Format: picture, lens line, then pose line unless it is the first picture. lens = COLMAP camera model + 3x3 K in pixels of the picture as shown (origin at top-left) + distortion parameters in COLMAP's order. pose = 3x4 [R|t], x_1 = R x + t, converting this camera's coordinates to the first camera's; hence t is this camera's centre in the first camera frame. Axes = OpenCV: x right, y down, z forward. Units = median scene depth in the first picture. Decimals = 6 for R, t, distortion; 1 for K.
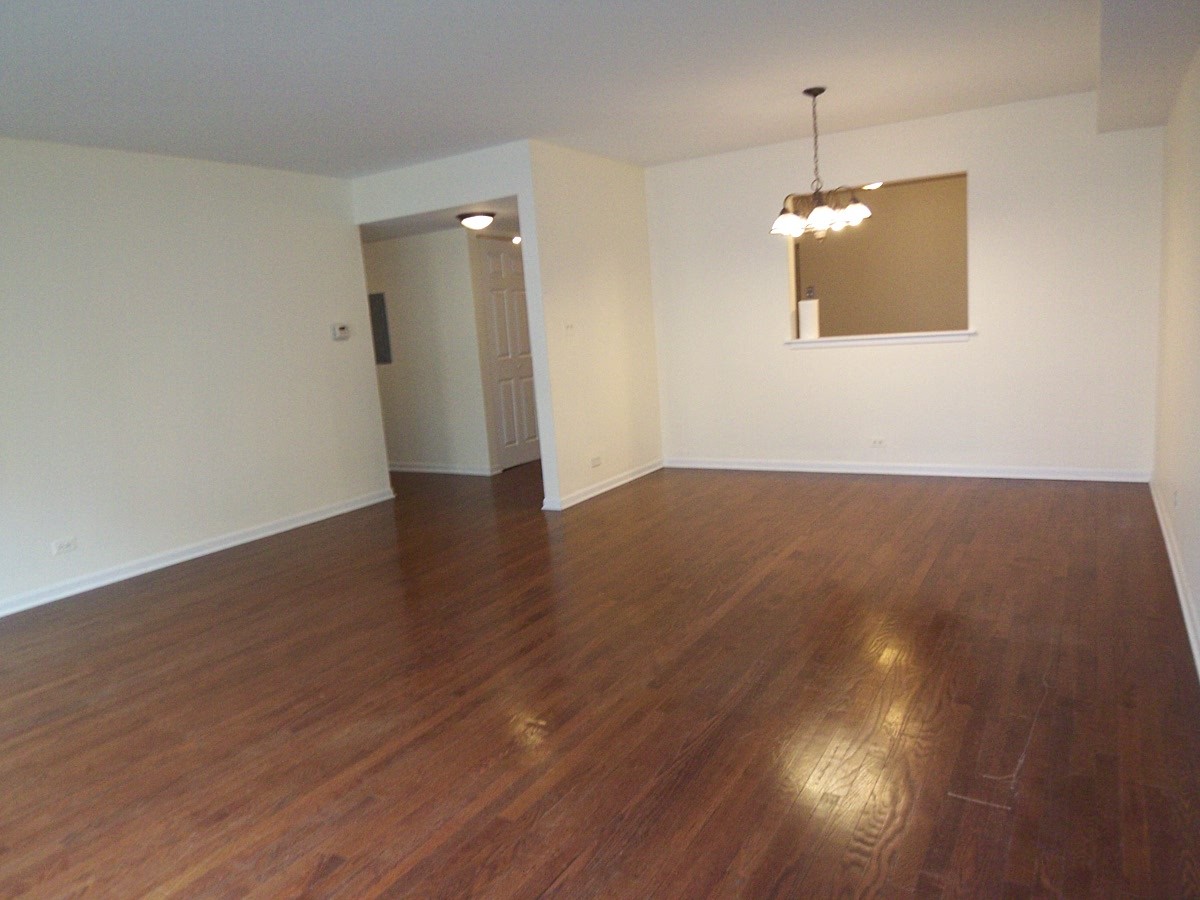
lens RADIAL K [[811.0, 0, 606.0], [0, 811.0, 467.6], [0, 0, 1]] dist [-0.011959, -0.043640]
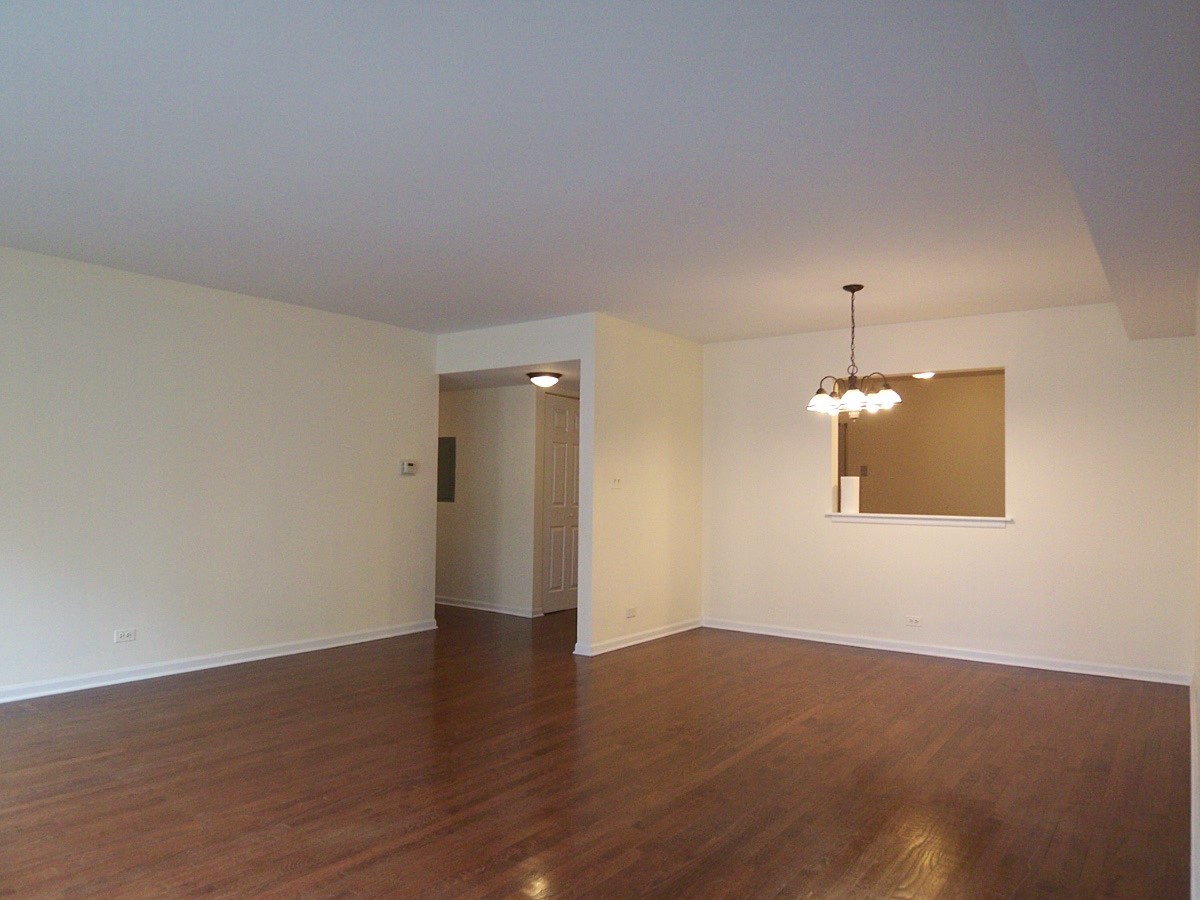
lens RADIAL K [[811.0, 0, 606.0], [0, 811.0, 467.6], [0, 0, 1]] dist [-0.011959, -0.043640]
pose [[0.992097, 0.084405, -0.092839, 0.046787], [-0.101074, 0.976032, -0.192731, 0.018627], [0.074347, 0.200591, 0.976850, -0.053535]]
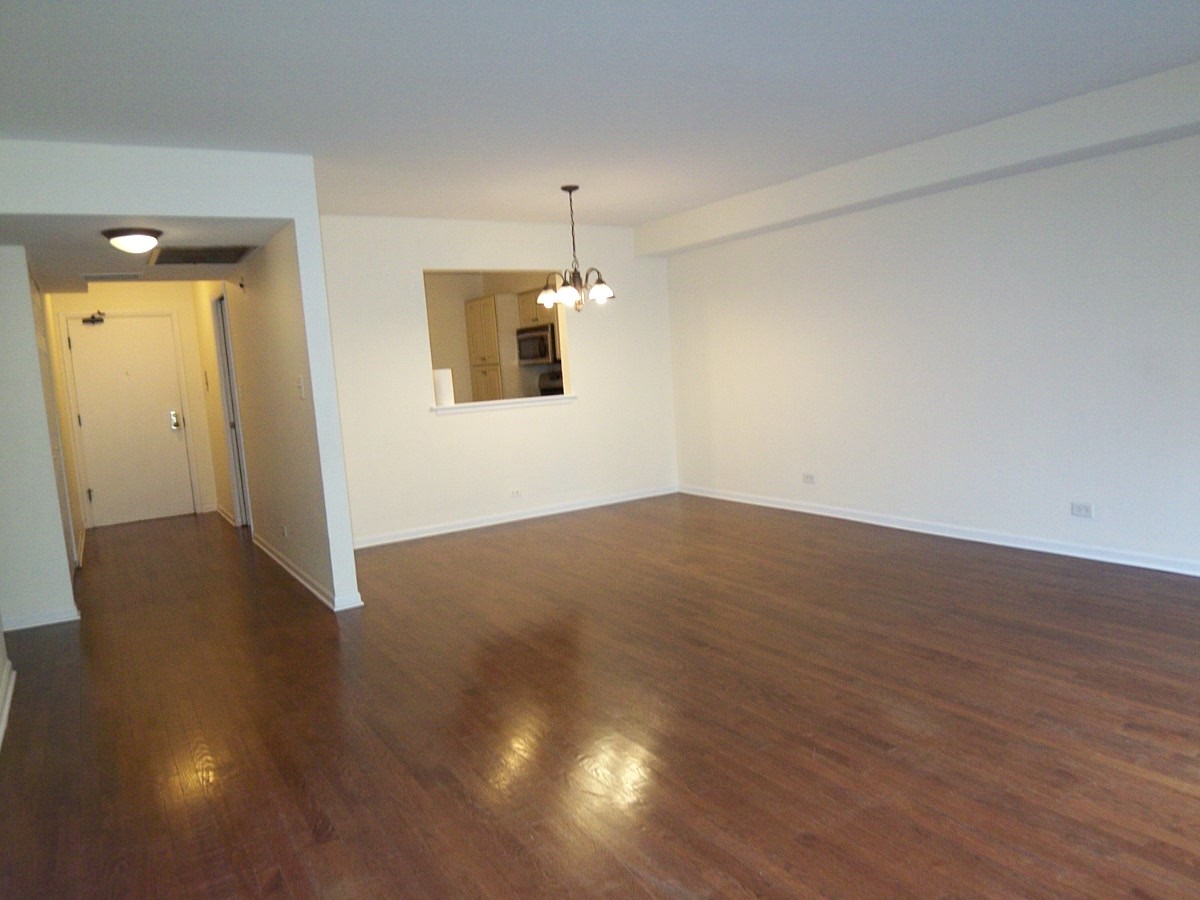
lens RADIAL K [[811.0, 0, 606.0], [0, 811.0, 467.6], [0, 0, 1]] dist [-0.011959, -0.043640]
pose [[0.445506, -0.065095, 0.892910, -0.818472], [0.188397, 0.981837, -0.022420, -0.022740], [-0.875232, 0.178210, 0.449678, 0.485269]]
